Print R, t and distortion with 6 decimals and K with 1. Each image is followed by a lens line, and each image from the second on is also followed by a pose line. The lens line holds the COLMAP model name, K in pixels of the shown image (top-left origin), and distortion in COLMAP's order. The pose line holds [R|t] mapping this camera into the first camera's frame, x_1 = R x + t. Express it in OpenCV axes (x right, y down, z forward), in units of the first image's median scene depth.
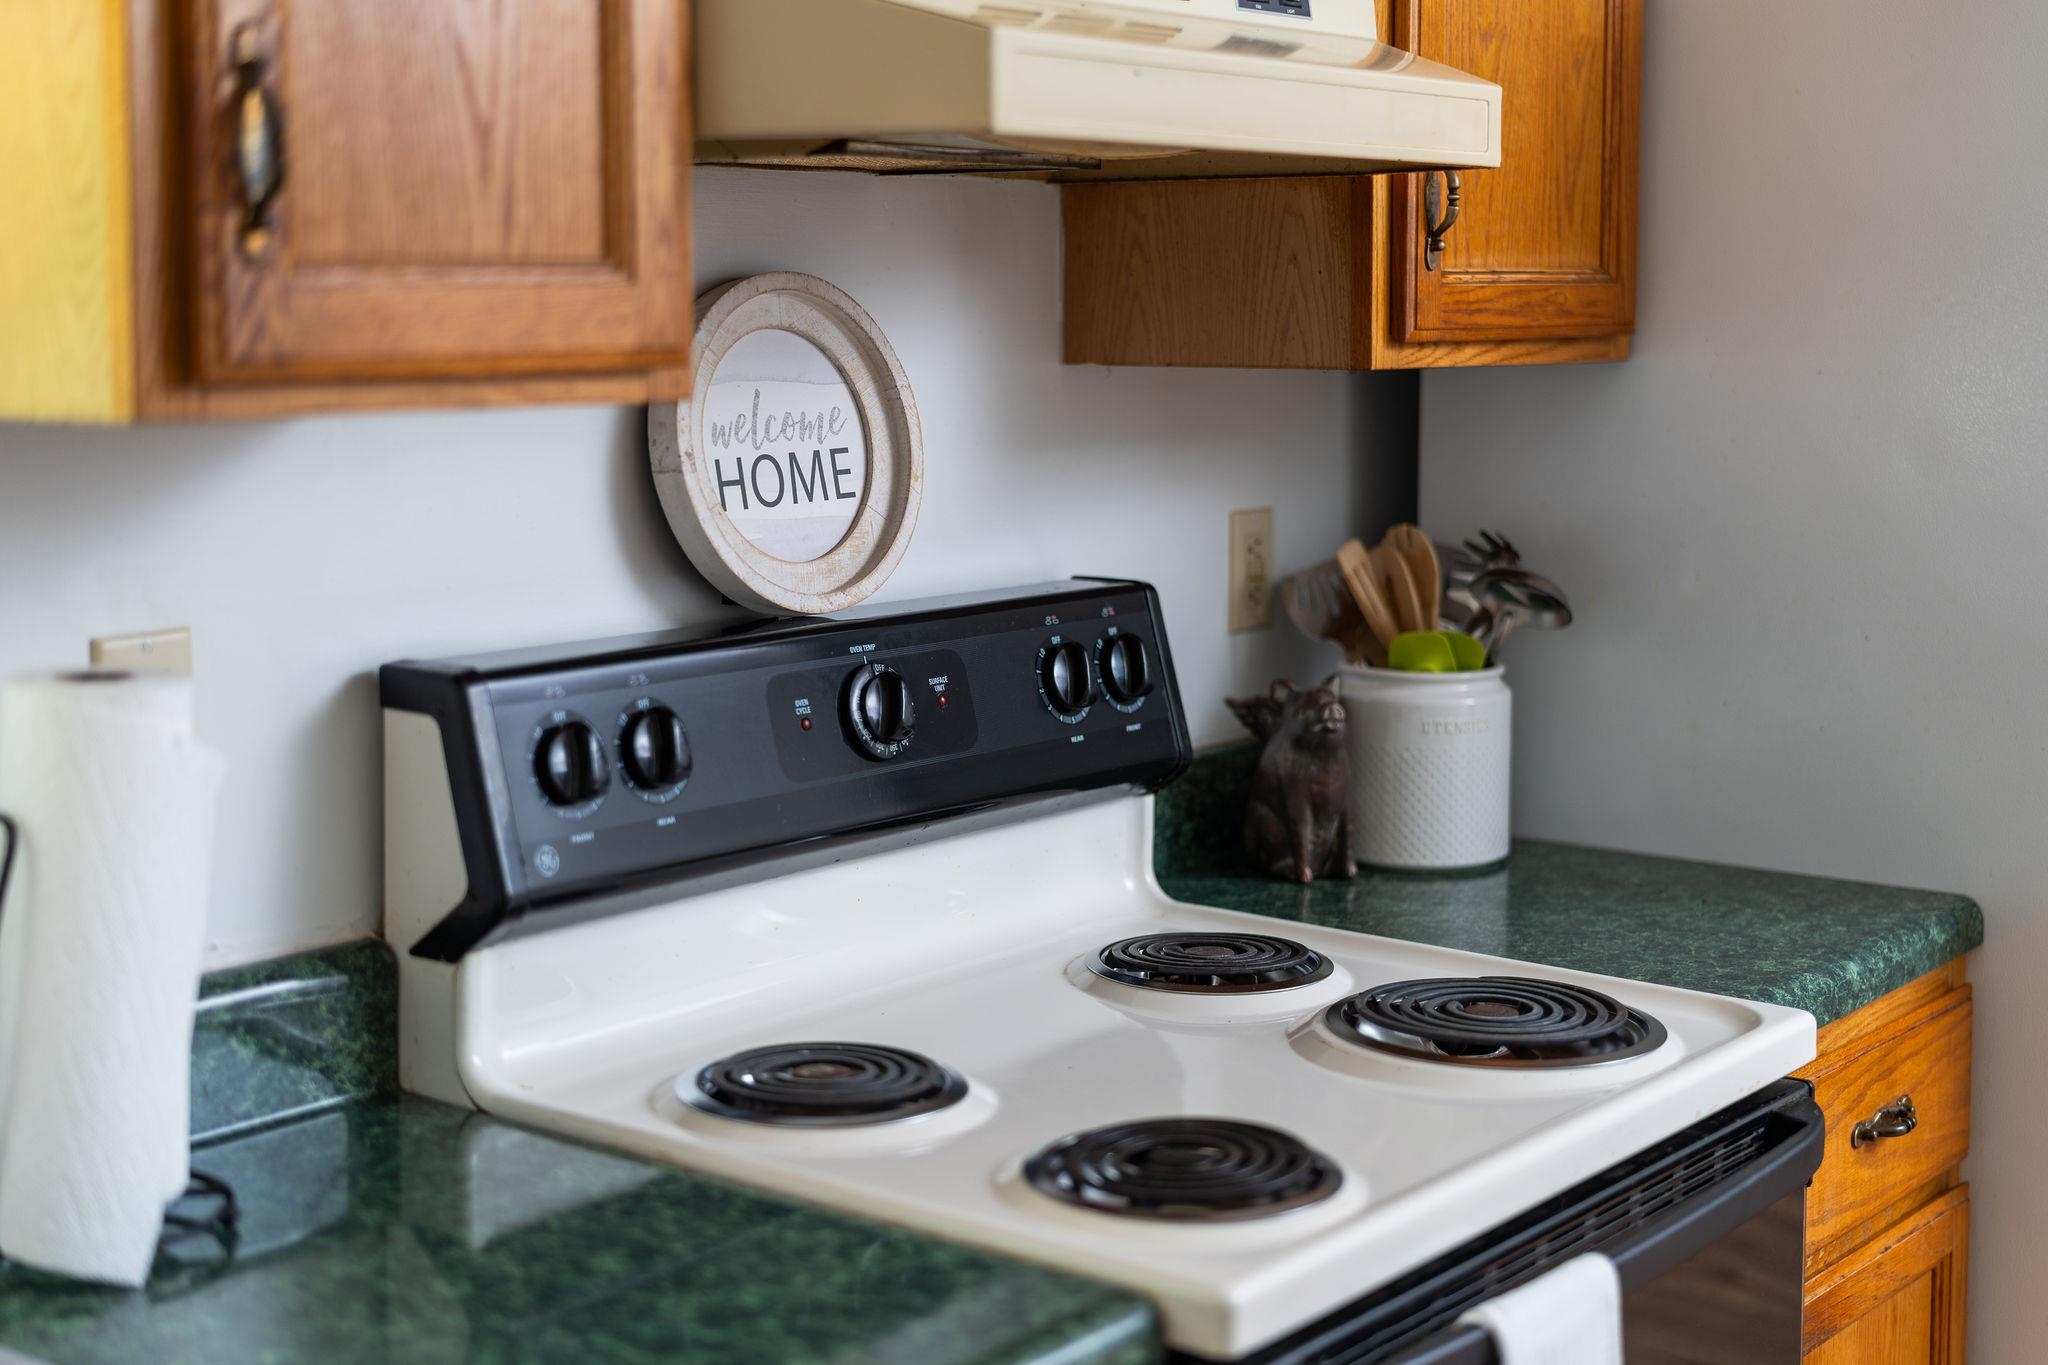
lens RADIAL K [[2943.9, 0, 1008.3], [0, 2943.9, 498.5], [0, 0, 1]] dist [-0.008085, 0.000000]
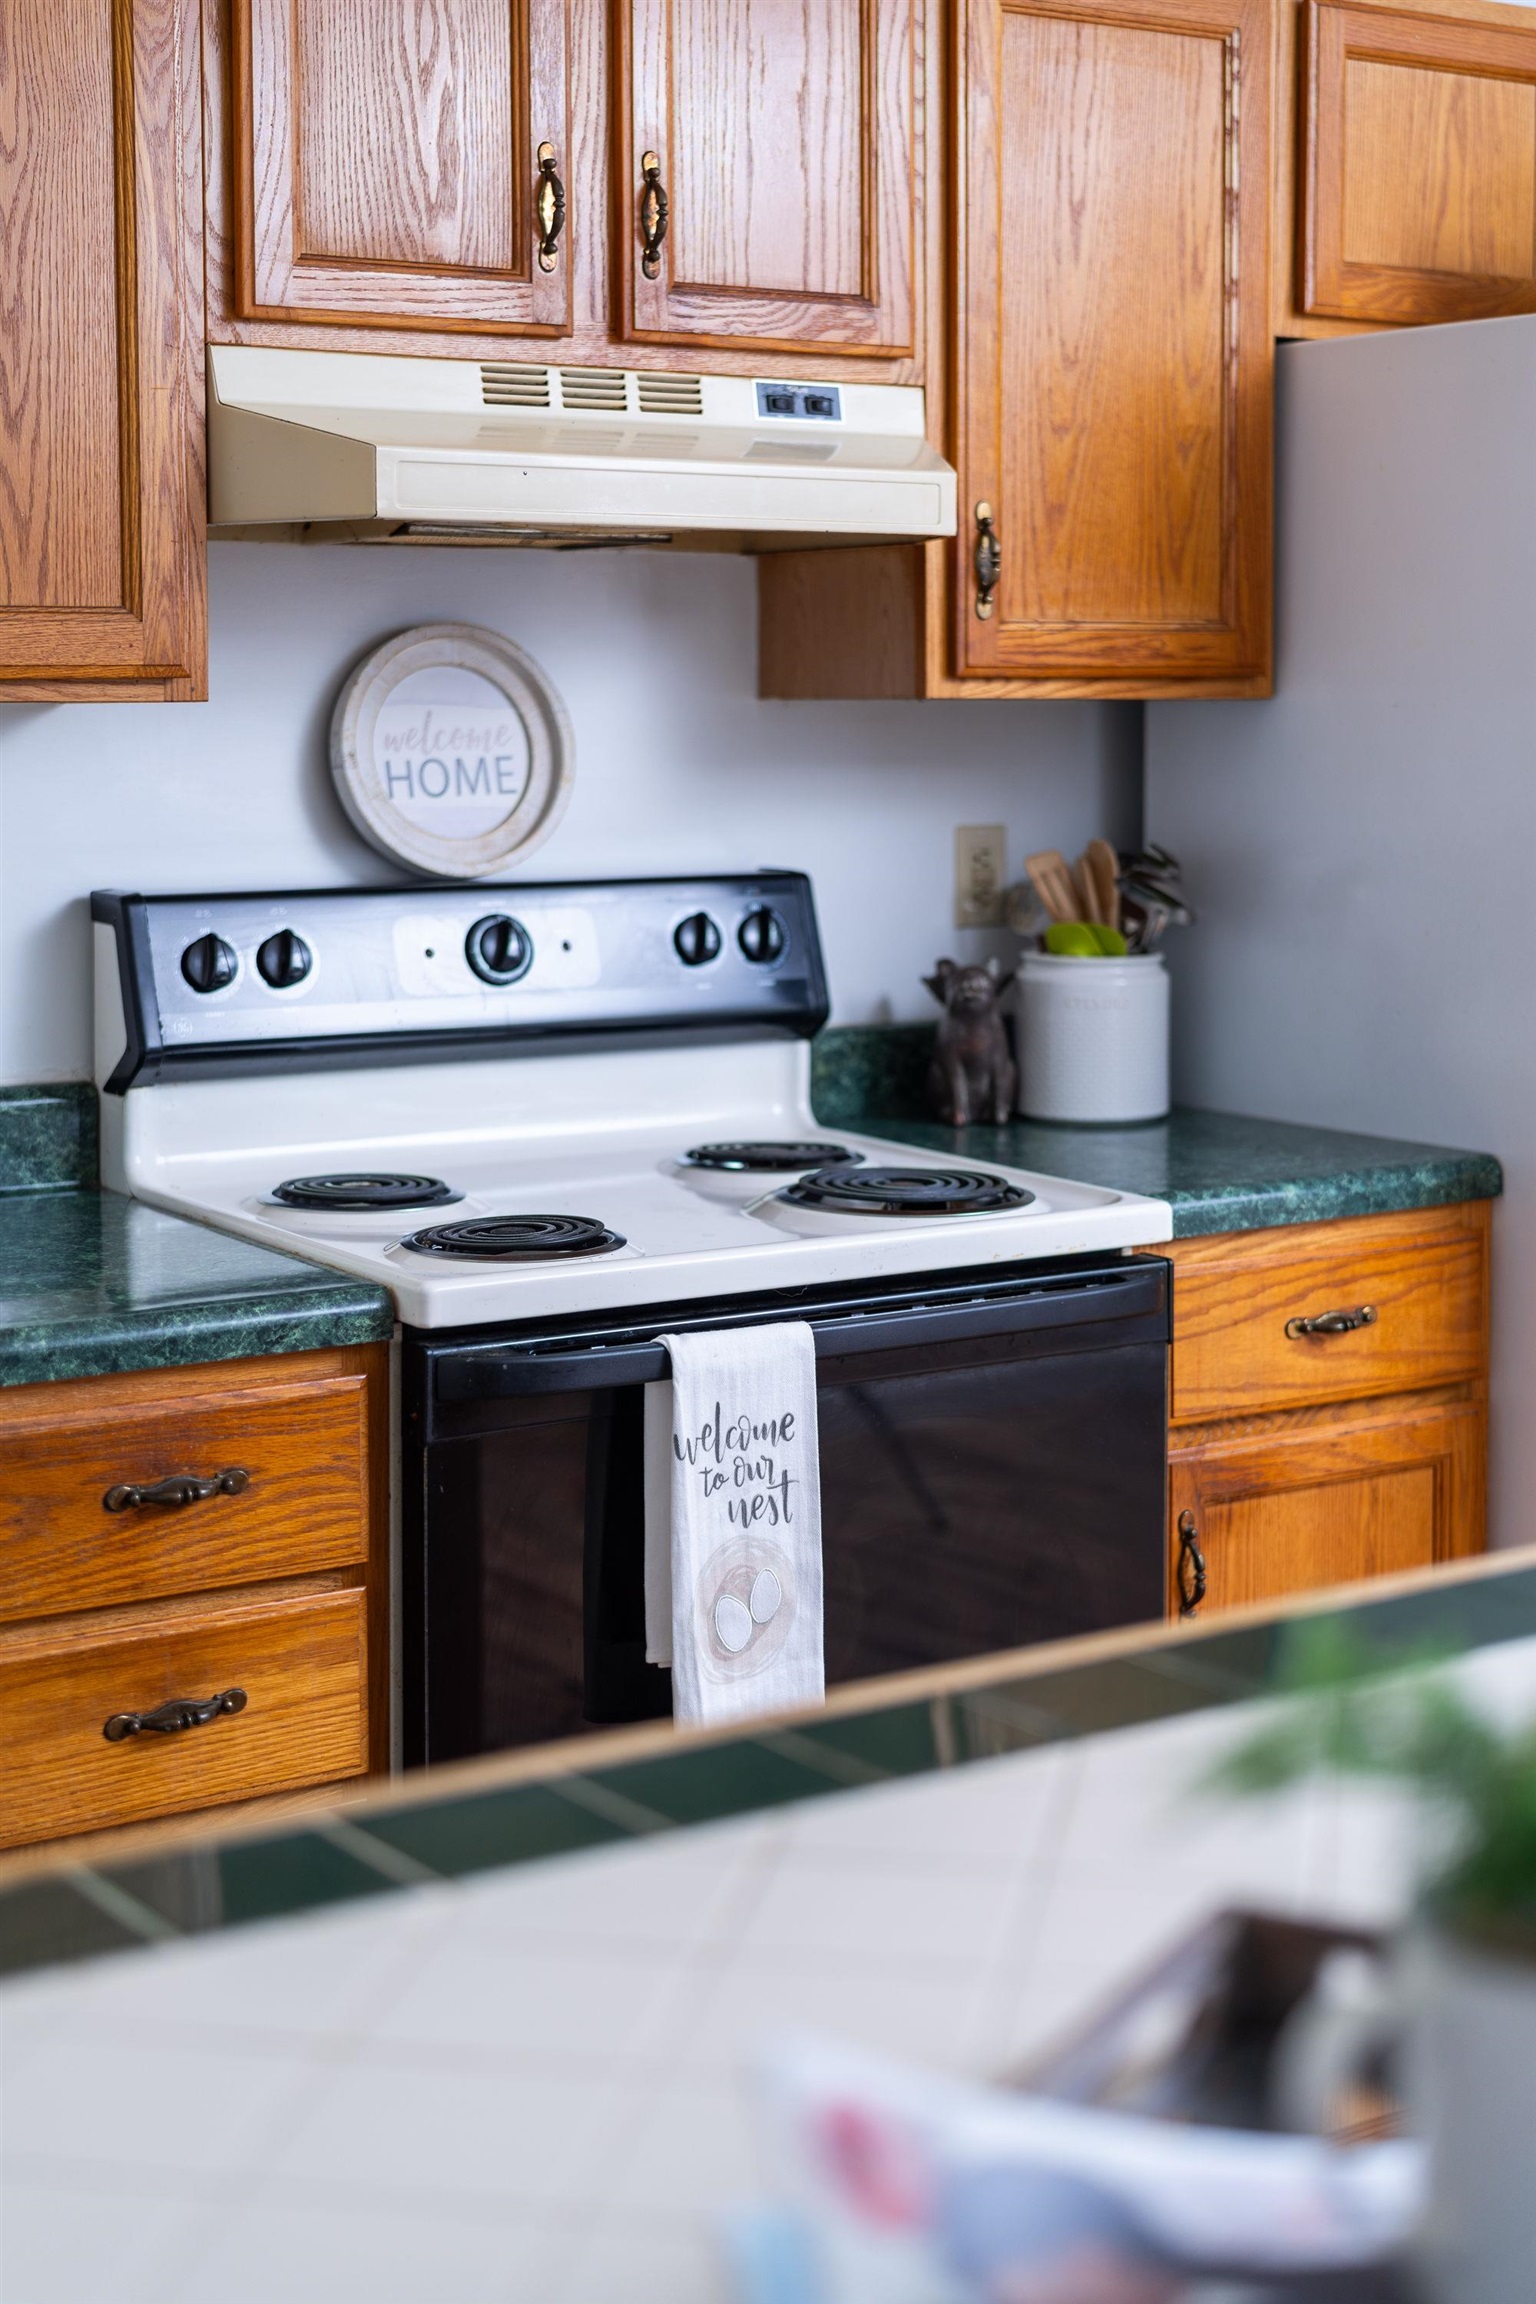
lens RADIAL K [[3311.9, 0, 741.7], [0, 3311.9, 883.6], [0, 0, 1]] dist [-0.008085, 0.000000]
pose [[0.946084, 0.015325, -0.323560, 0.503585], [-0.020014, 0.999737, -0.011167, 0.052309], [0.323303, 0.017040, 0.946142, -0.360116]]
